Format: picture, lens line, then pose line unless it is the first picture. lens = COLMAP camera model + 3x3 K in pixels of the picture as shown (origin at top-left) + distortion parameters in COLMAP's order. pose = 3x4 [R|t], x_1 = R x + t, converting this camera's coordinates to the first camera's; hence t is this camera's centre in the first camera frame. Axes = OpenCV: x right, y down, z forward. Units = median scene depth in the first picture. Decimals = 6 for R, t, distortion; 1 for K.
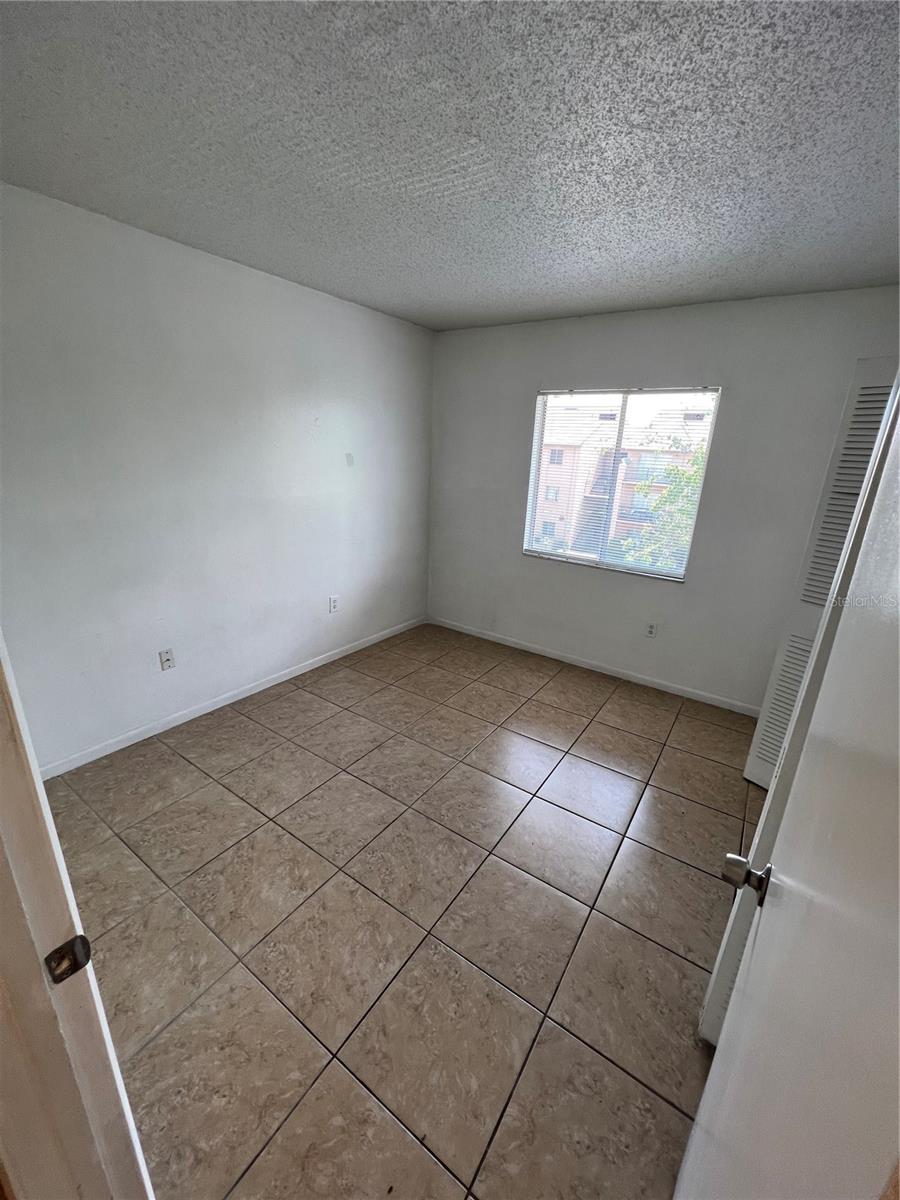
lens RADIAL K [[477.7, 0, 450.0], [0, 477.7, 600.0], [0, 0, 1]] dist [-0.000398, -0.000064]
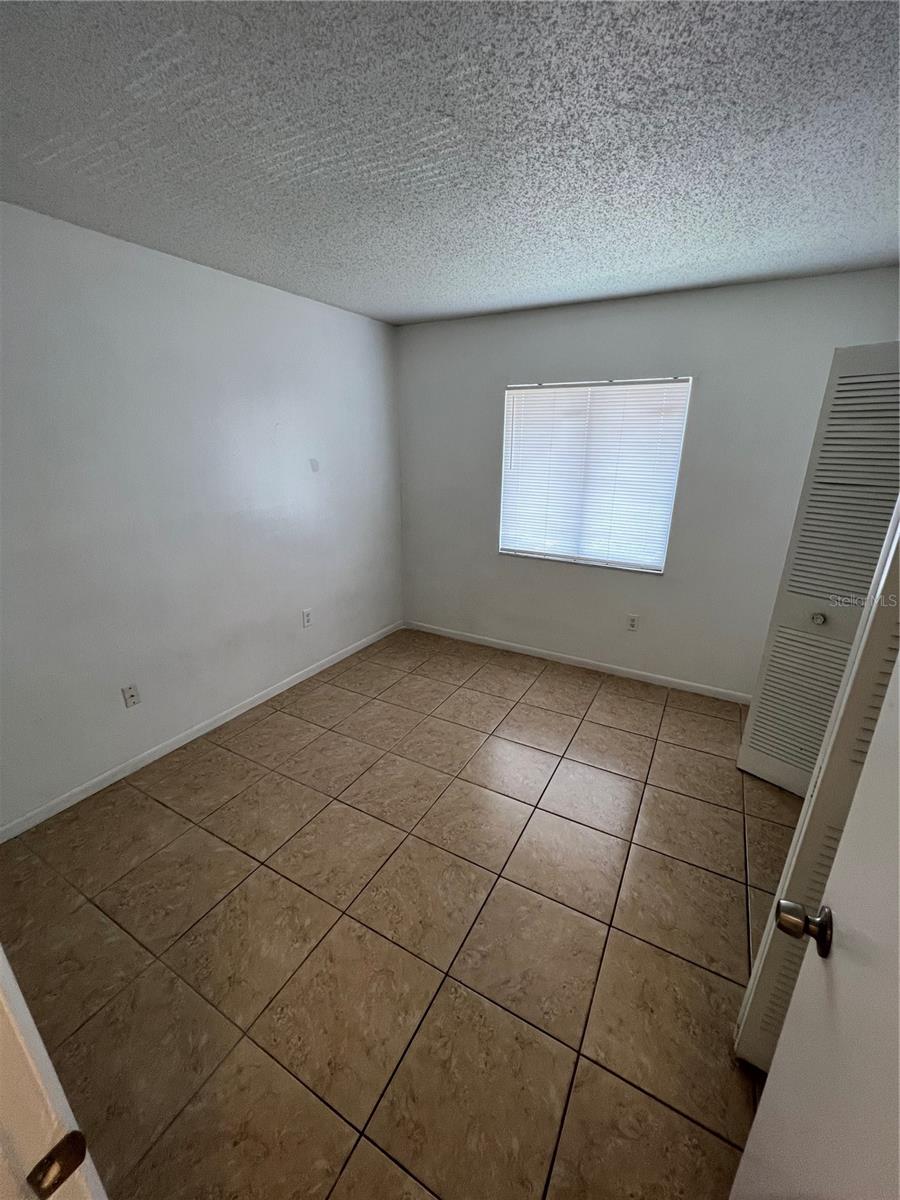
lens RADIAL K [[477.7, 0, 450.0], [0, 477.7, 600.0], [0, 0, 1]] dist [-0.000398, -0.000064]
pose [[0.995331, -0.064108, 0.072161, -0.056706], [0.062867, 0.997835, 0.019330, -0.058053], [-0.073244, -0.014703, 0.997206, 0.067228]]
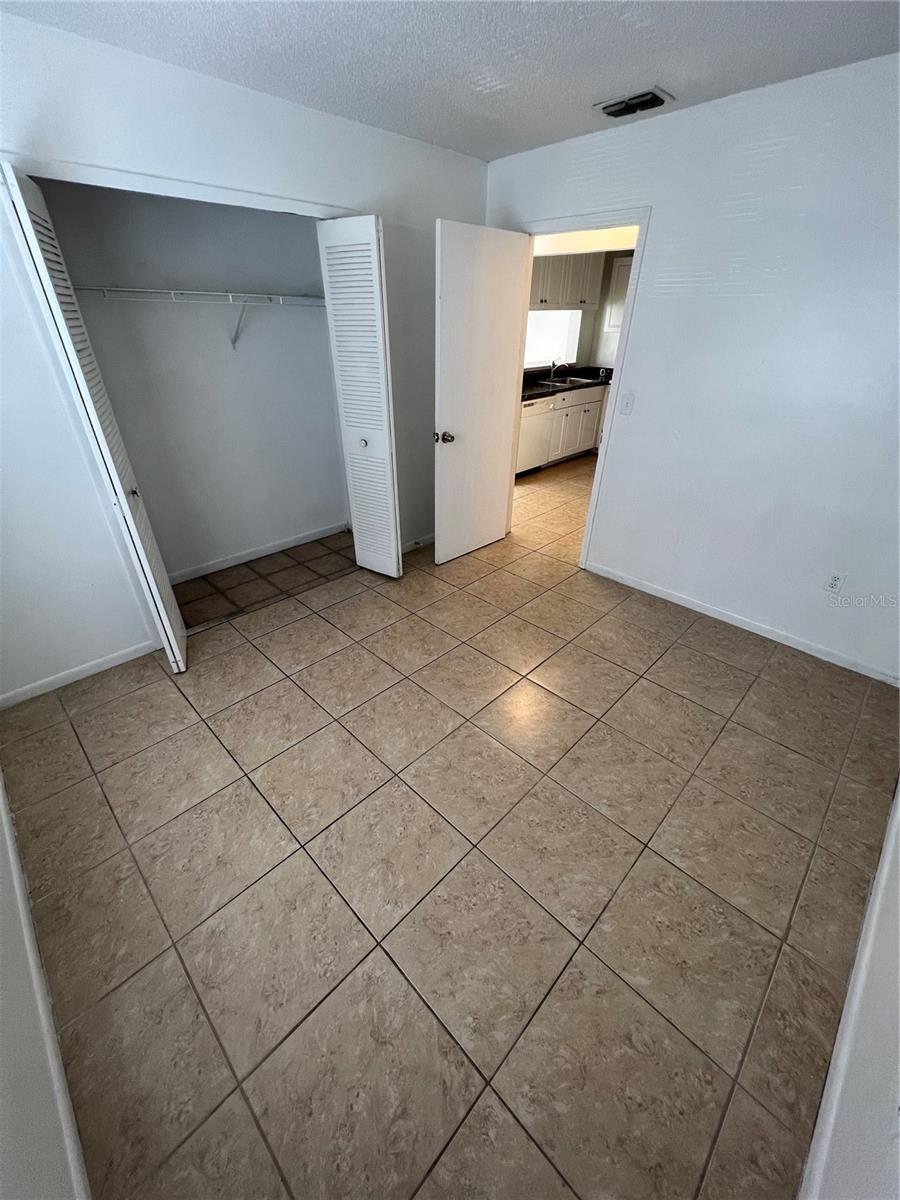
lens RADIAL K [[477.7, 0, 450.0], [0, 477.7, 600.0], [0, 0, 1]] dist [-0.000398, -0.000064]
pose [[-0.982674, -0.137054, 0.124773, -0.037746], [0.003953, 0.657546, 0.753404, -0.693414], [-0.185301, 0.740844, -0.645611, 2.122759]]
